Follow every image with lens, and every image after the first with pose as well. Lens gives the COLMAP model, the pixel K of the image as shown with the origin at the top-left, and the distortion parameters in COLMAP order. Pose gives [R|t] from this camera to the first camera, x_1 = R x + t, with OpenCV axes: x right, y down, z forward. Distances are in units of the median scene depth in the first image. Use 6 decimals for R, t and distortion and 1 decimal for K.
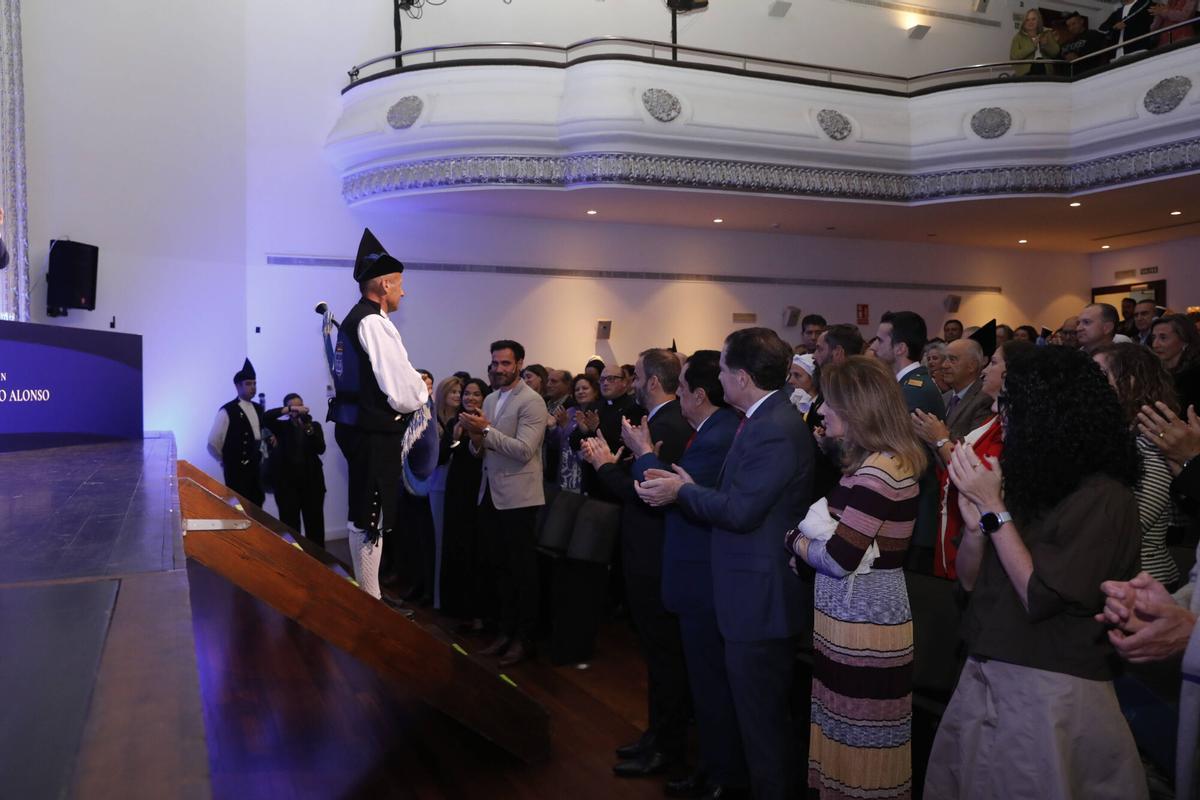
lens RADIAL K [[1006.5, 0, 600.0], [0, 1006.5, 400.0], [0, 0, 1]] dist [-0.058980, 0.105022]
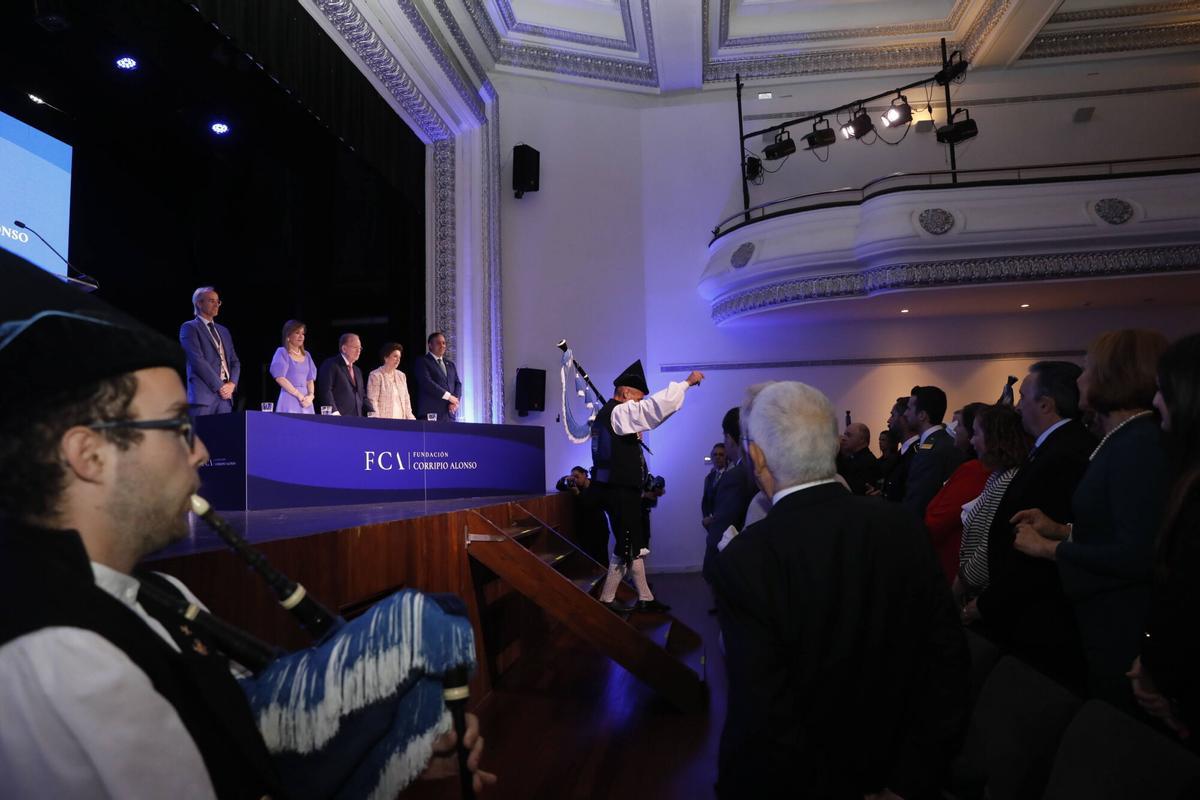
lens RADIAL K [[819.9, 0, 600.0], [0, 819.9, 400.0], [0, 0, 1]] dist [-0.104832, 0.088791]
pose [[0.861171, -0.057568, -0.505045, 0.185039], [0.014129, 0.995893, -0.089425, 0.006528], [0.508119, 0.069875, 0.858448, -0.040986]]
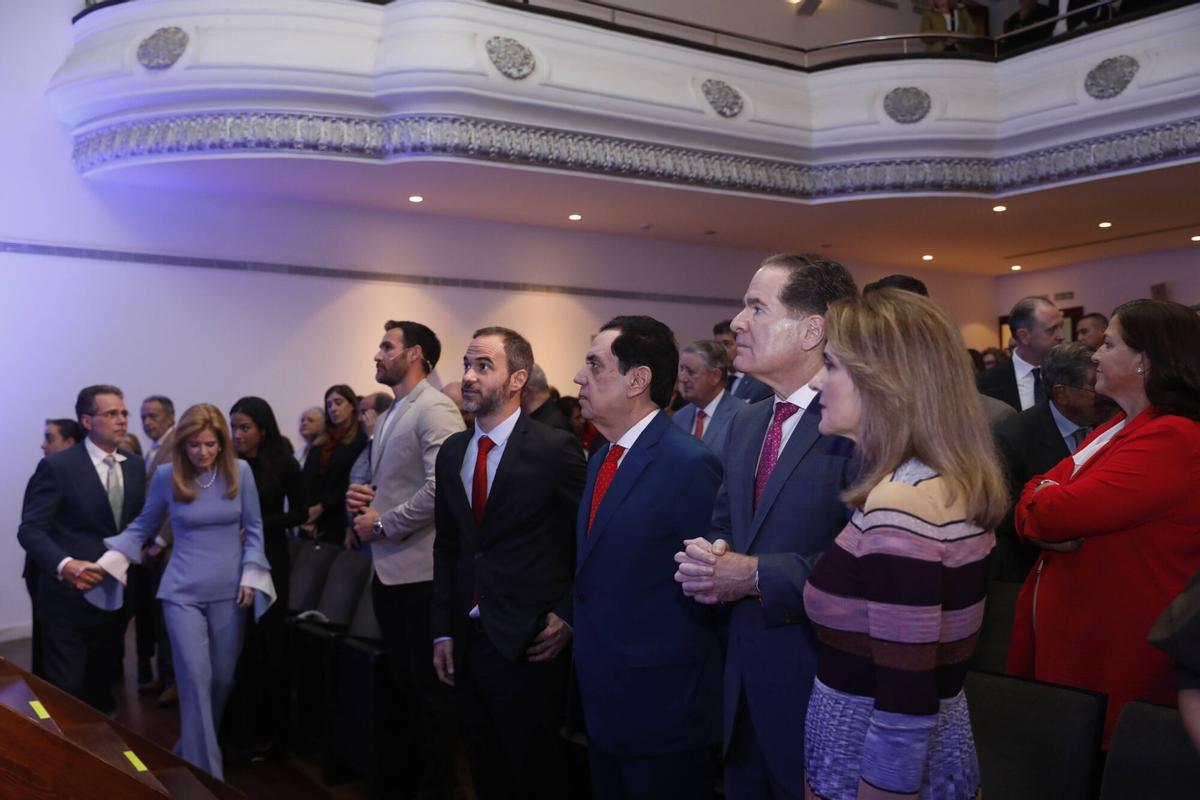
lens RADIAL K [[1169.2, 0, 606.8], [0, 1169.2, 412.4], [0, 0, 1]] dist [0.000733, 0.033369]
pose [[0.985963, 0.006494, 0.166840, -0.013994], [-0.000087, 0.999263, -0.038377, 0.014504], [-0.166967, 0.037823, 0.985237, 0.101235]]
